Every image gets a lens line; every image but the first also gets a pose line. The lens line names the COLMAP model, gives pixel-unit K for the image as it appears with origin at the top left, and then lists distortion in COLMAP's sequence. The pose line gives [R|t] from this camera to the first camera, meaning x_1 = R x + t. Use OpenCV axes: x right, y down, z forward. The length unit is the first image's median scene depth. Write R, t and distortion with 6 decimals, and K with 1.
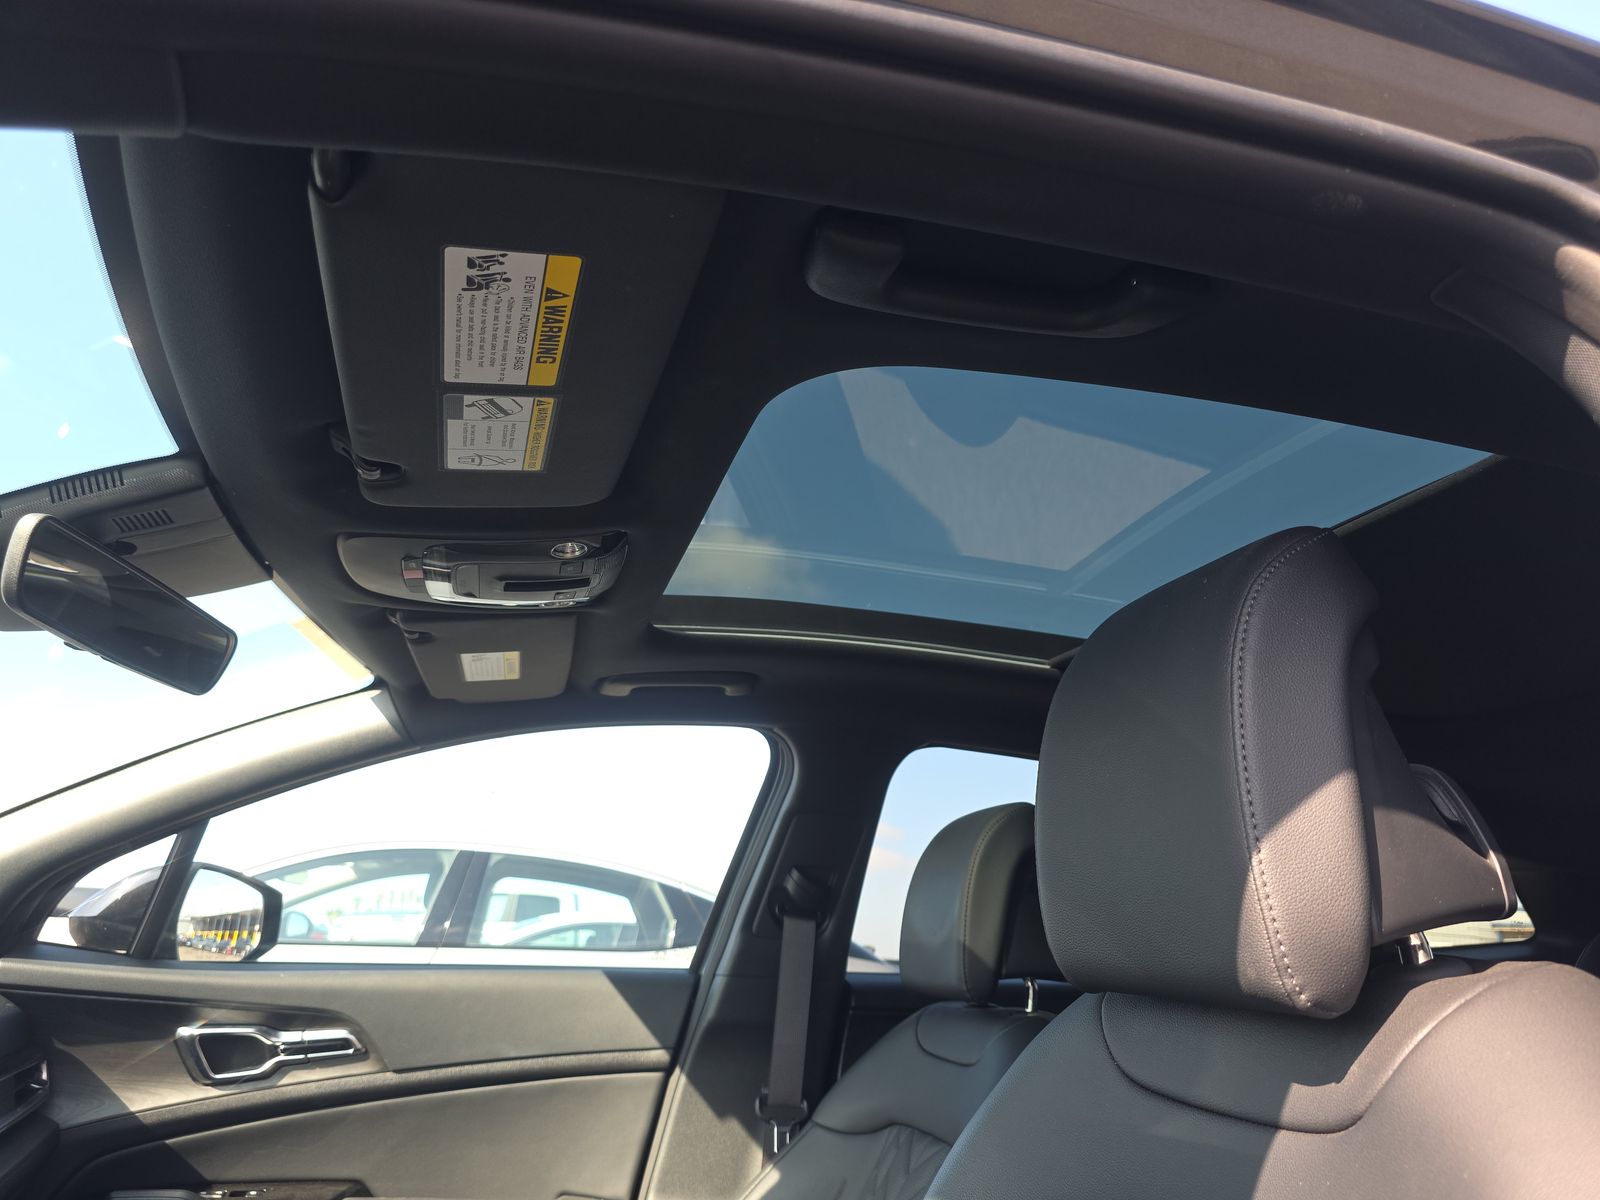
lens RADIAL K [[1060.1, 0, 780.7], [0, 1060.1, 604.1], [0, 0, 1]] dist [0.034336, -0.033635]
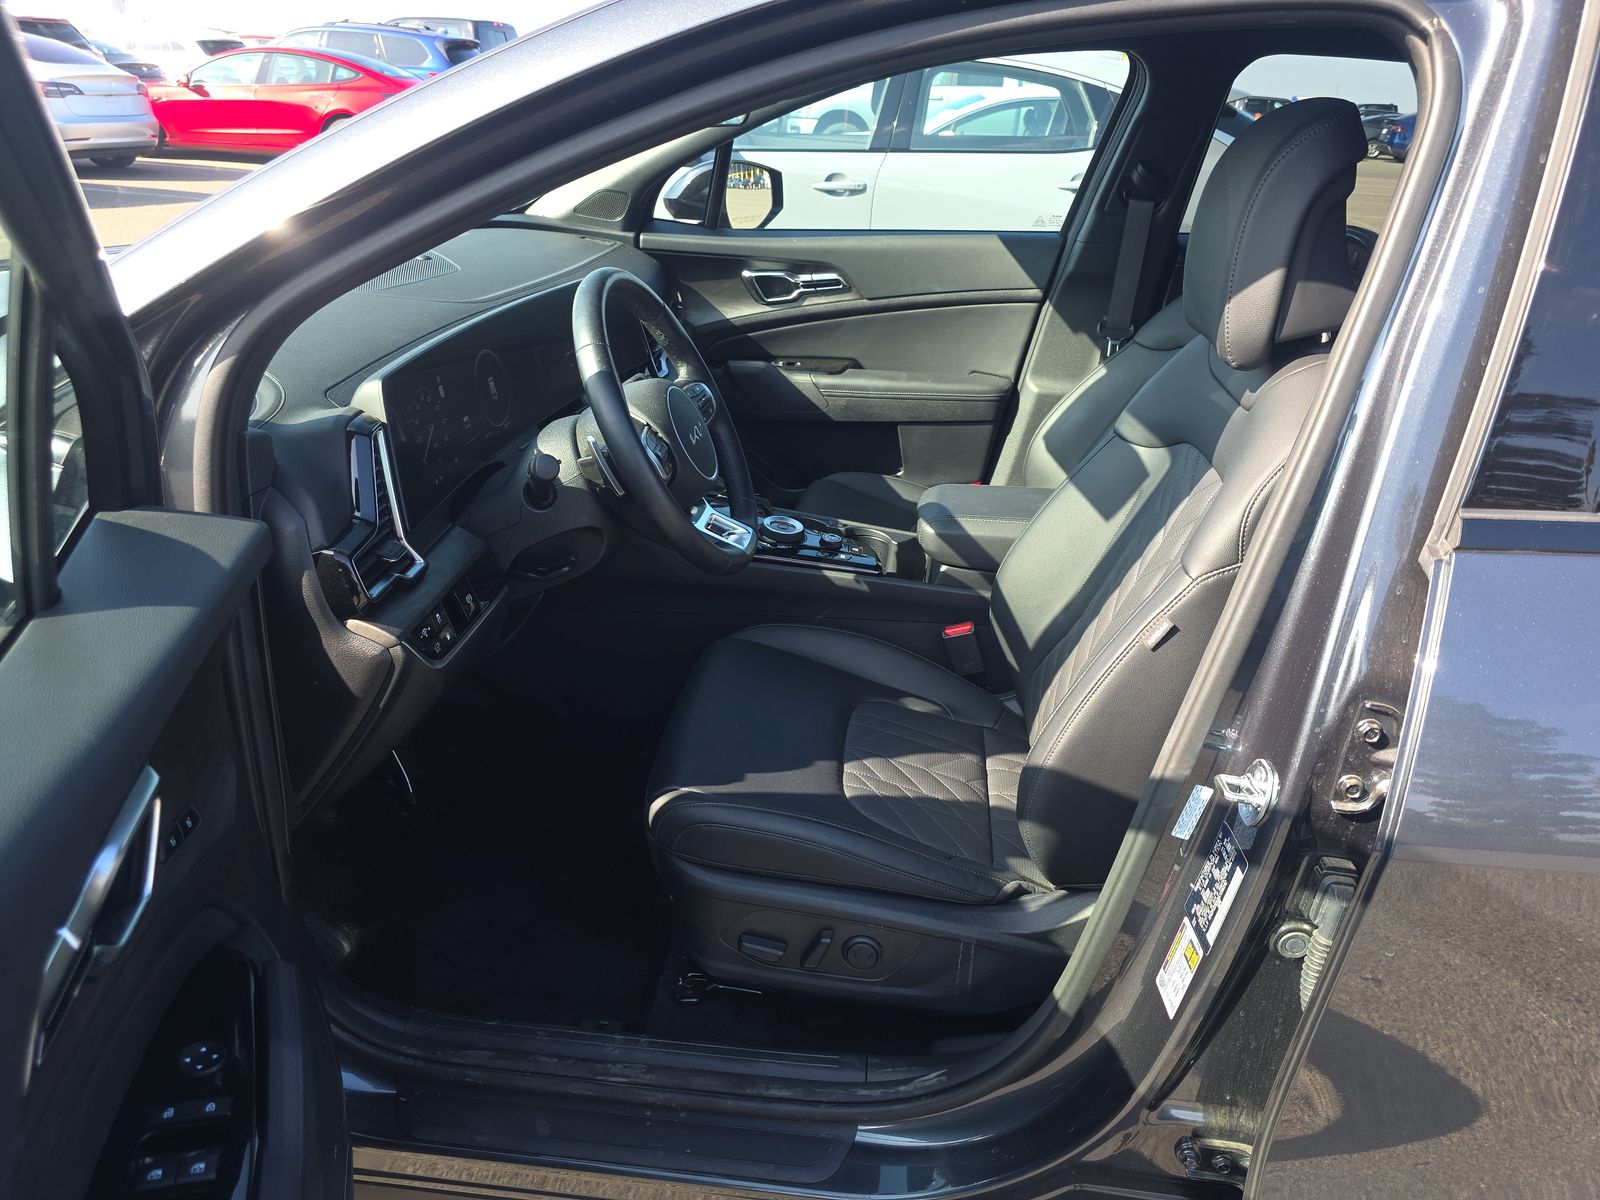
lens RADIAL K [[1046.0, 0, 820.1], [0, 1046.0, 601.2], [0, 0, 1]] dist [0.050894, -0.041485]
pose [[0.937186, 0.127386, -0.324739, 0.141504], [0.131751, 0.732722, 0.667653, -0.292346], [0.322993, -0.668500, 0.669913, -0.384084]]
